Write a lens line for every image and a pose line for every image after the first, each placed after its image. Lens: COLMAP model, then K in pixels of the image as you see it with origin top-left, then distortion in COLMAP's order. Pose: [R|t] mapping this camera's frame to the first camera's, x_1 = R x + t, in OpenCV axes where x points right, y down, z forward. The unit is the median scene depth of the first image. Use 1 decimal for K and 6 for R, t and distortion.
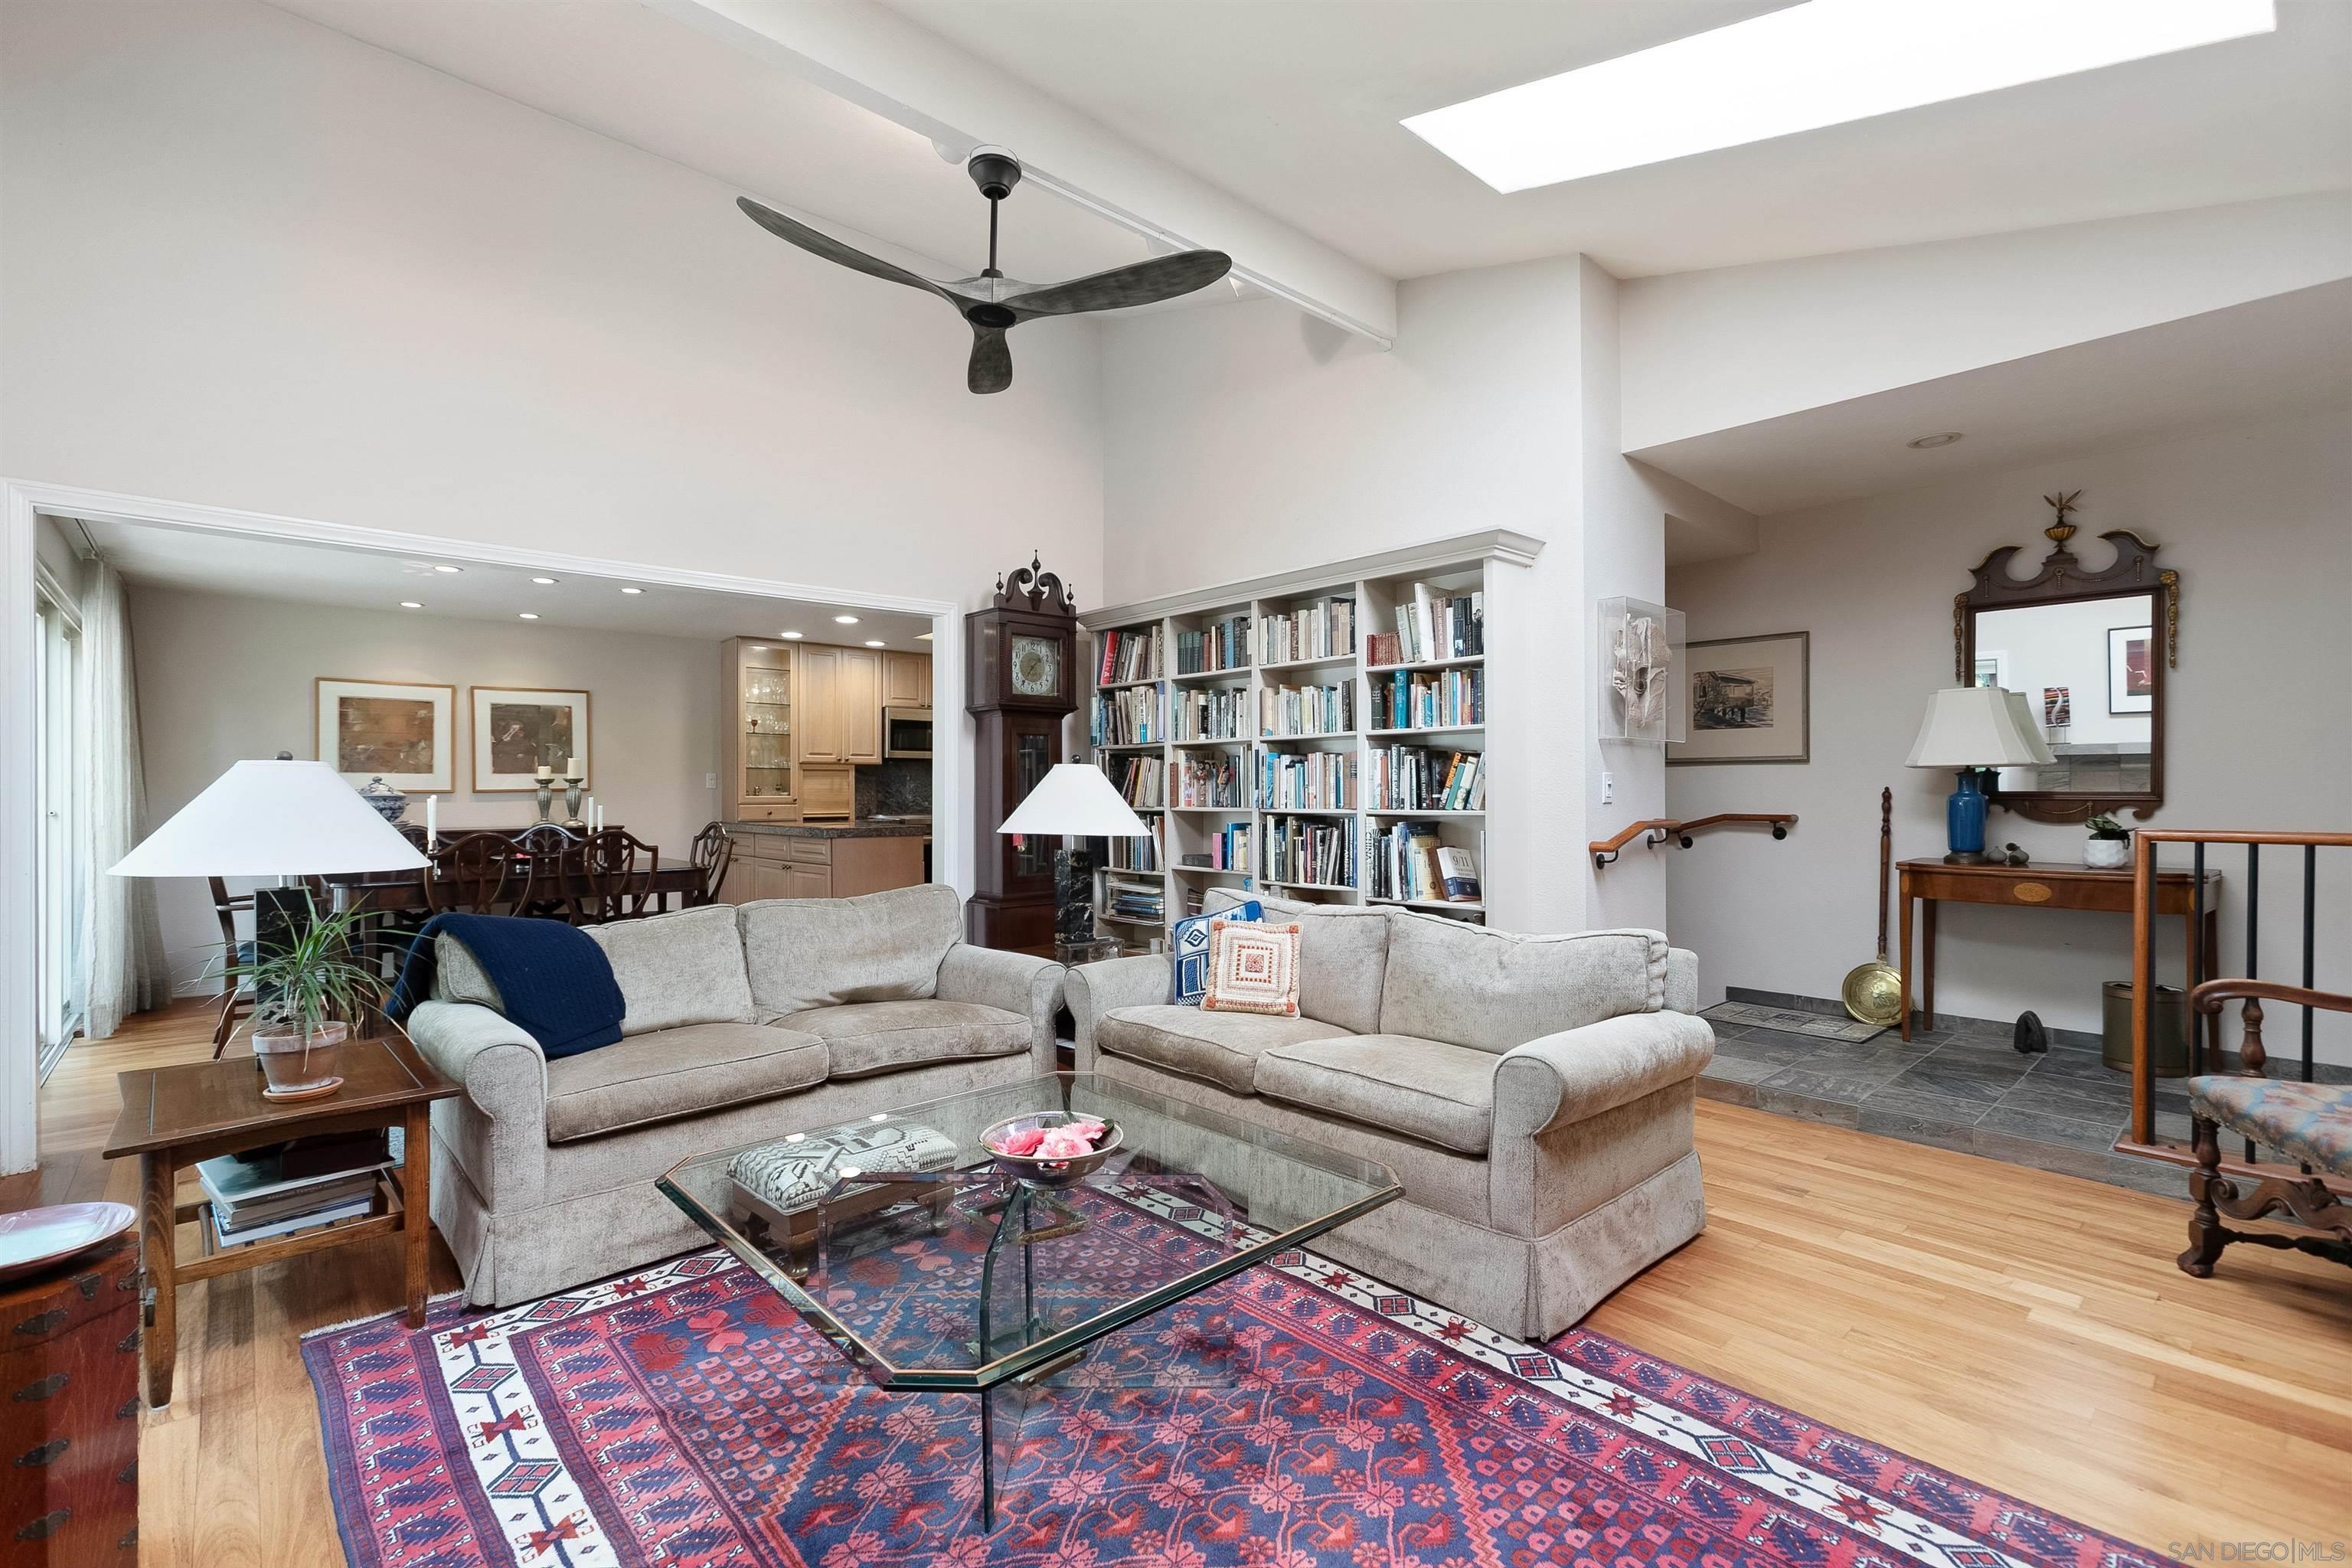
lens RADIAL K [[1041.5, 0, 1166.6], [0, 1041.5, 790.2], [0, 0, 1]] dist [-0.003418, 0.005842]
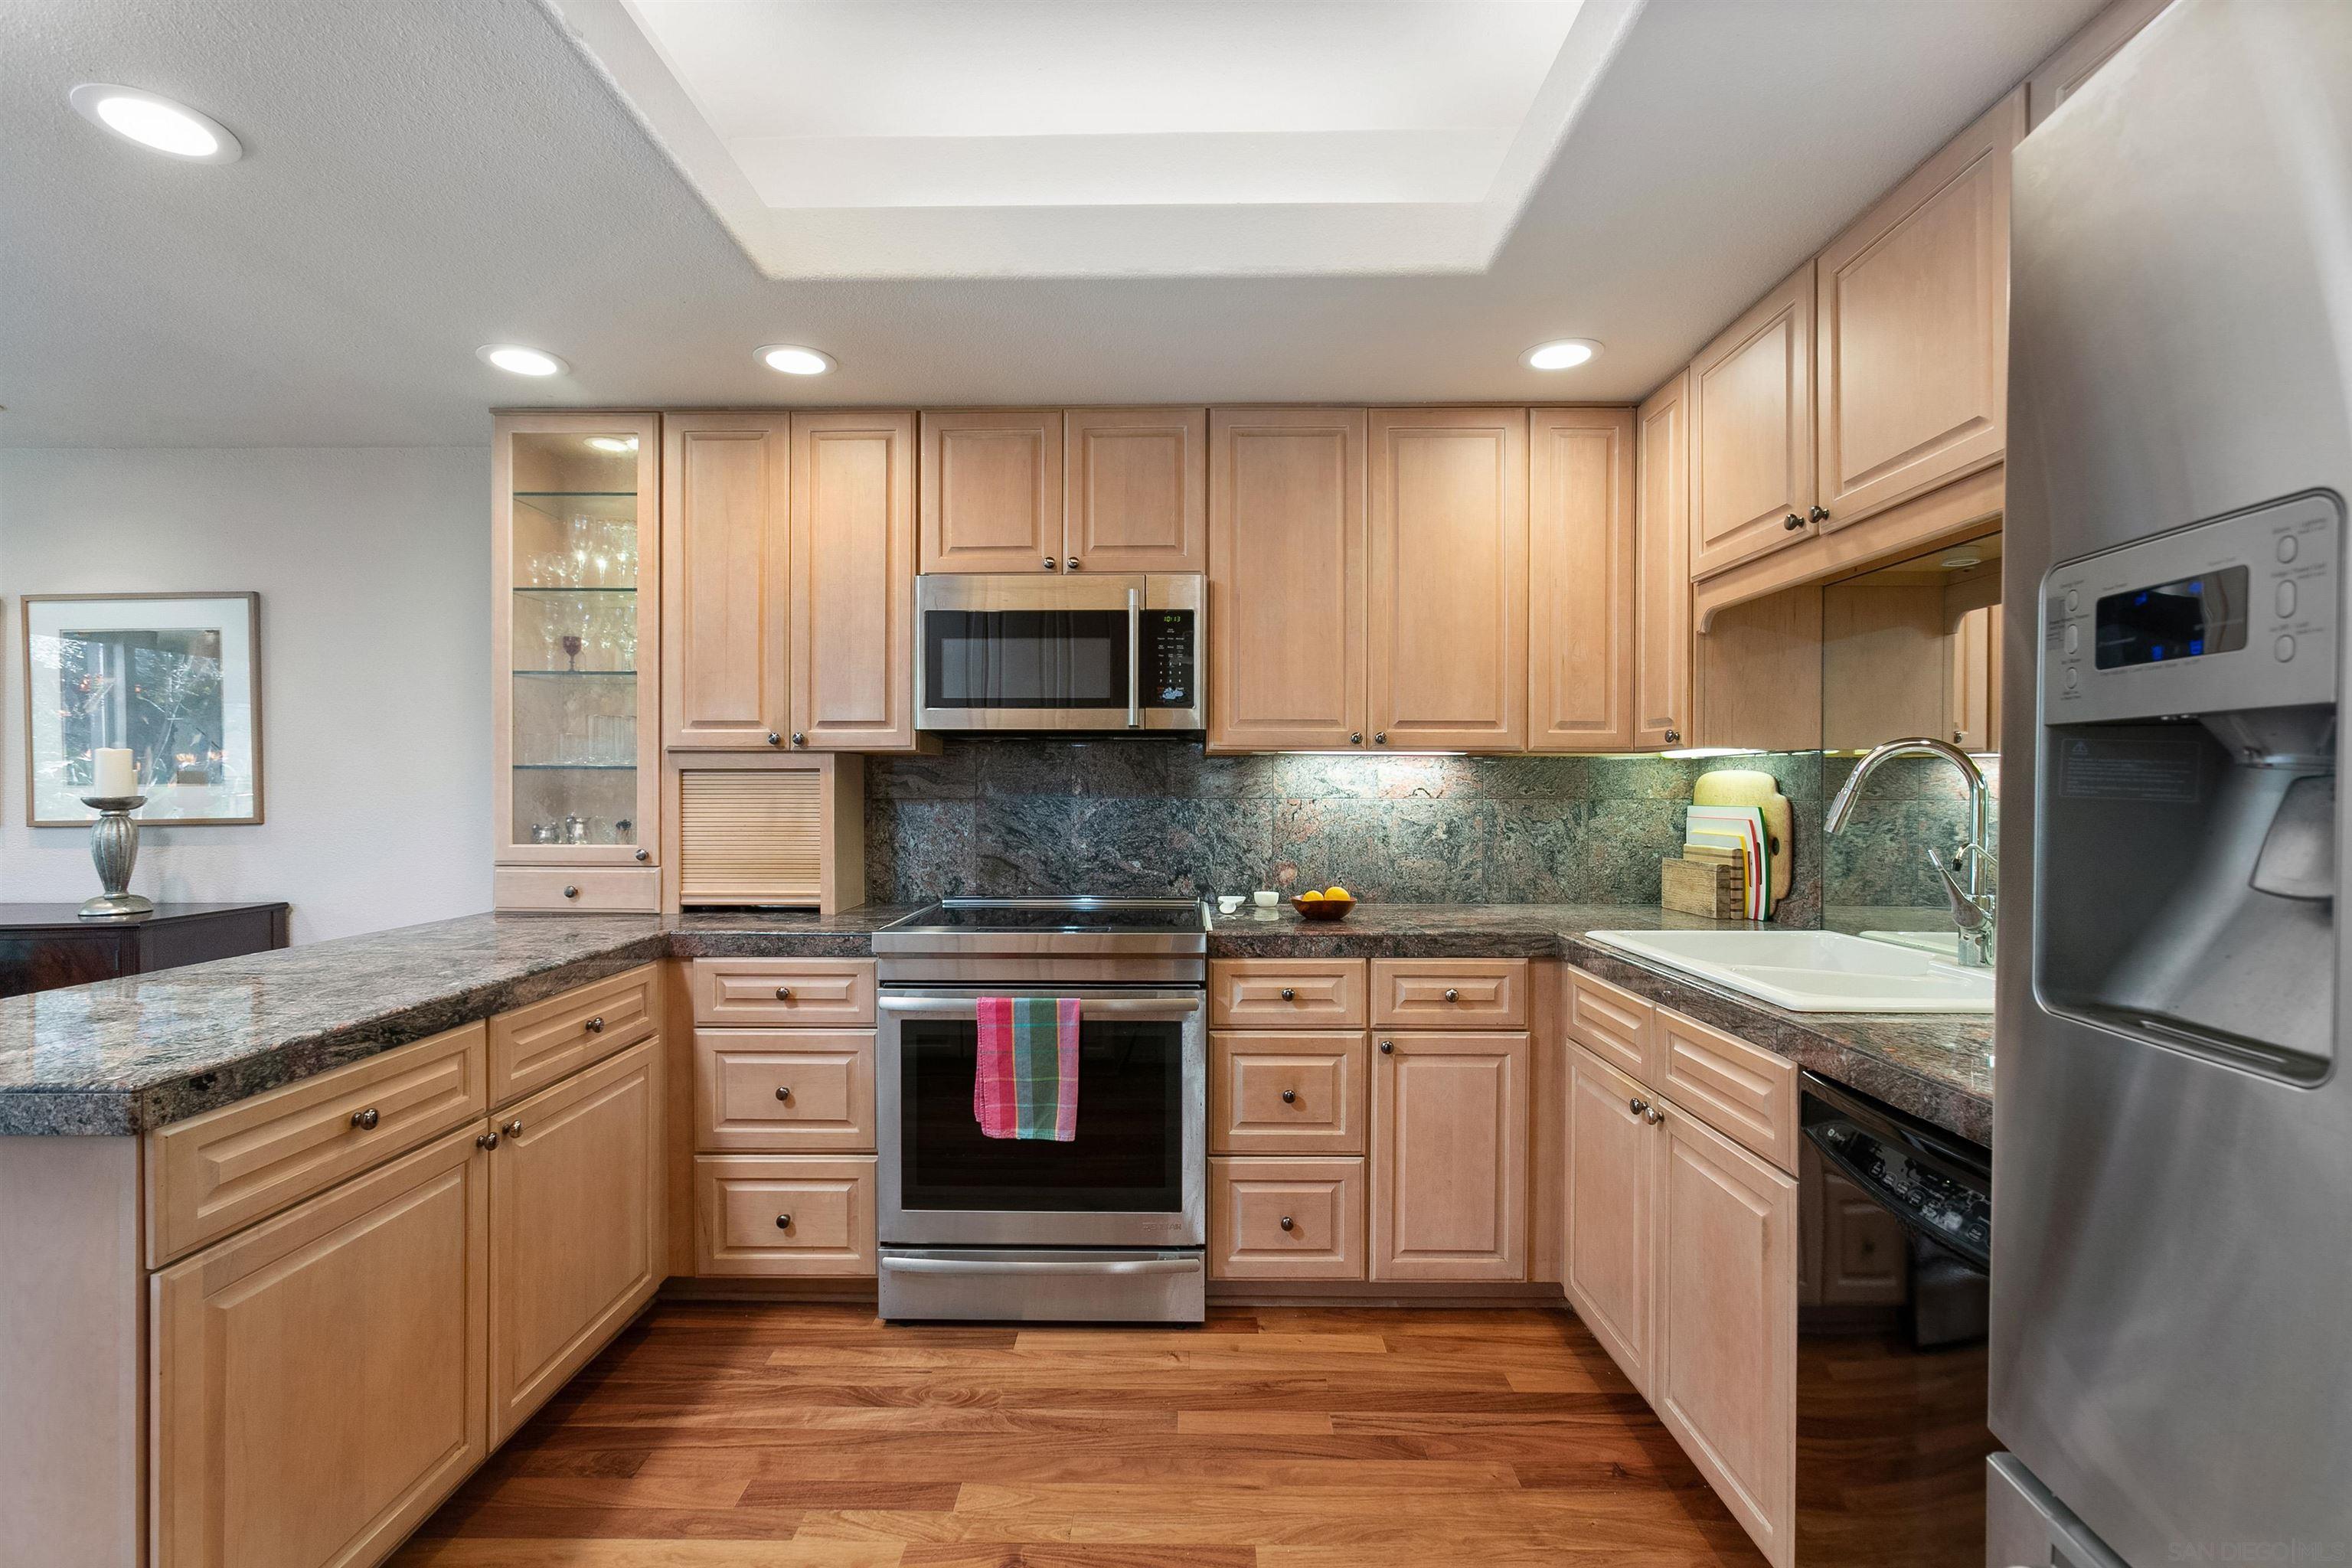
lens RADIAL K [[1072.5, 0, 1165.3], [0, 1072.5, 790.3], [0, 0, 1]] dist [-0.046701, 0.054296]
pose [[0.732505, 0.006871, -0.680727, 0.017751], [-0.002469, 0.999969, 0.007437, -0.018228], [0.680757, -0.003767, 0.732499, 0.987724]]
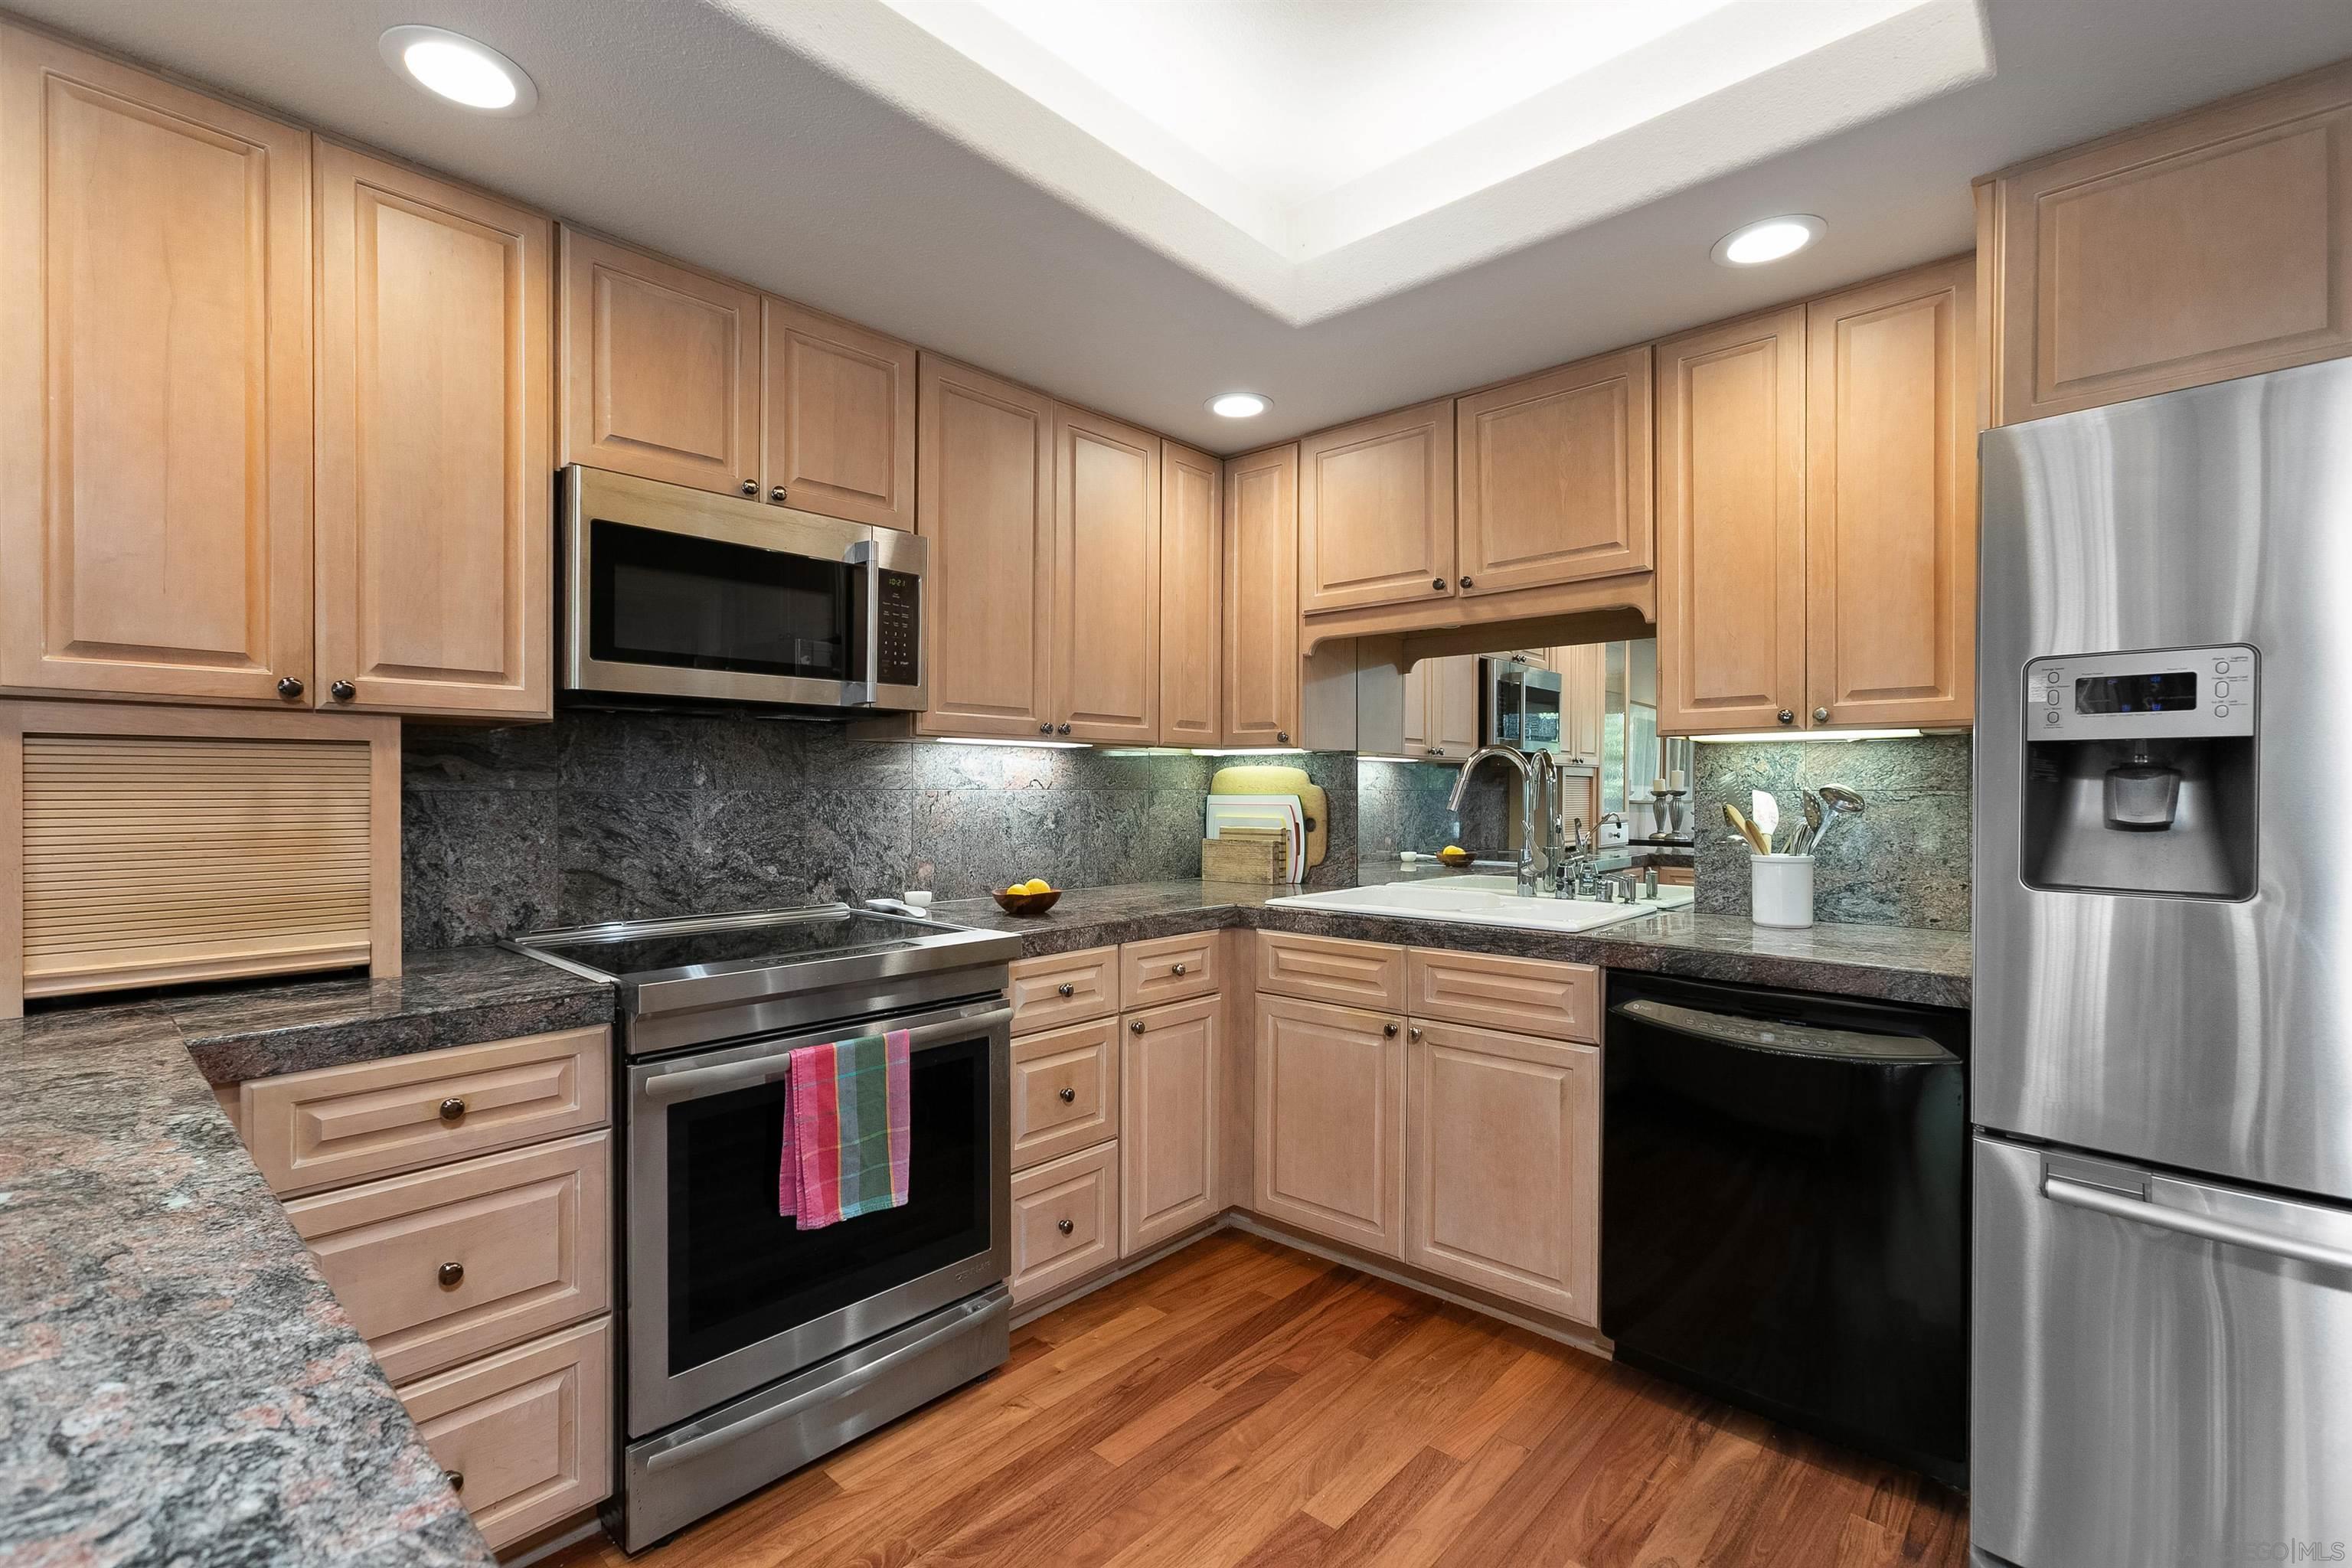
lens RADIAL K [[1043.3, 0, 1161.2], [0, 1043.3, 792.6], [0, 0, 1]] dist [-0.030641, 0.022277]
pose [[0.995919, 0.005928, 0.090059, -0.199526], [-0.006637, 0.999949, 0.007567, -0.014073], [-0.090010, -0.008134, 0.995908, 0.937917]]
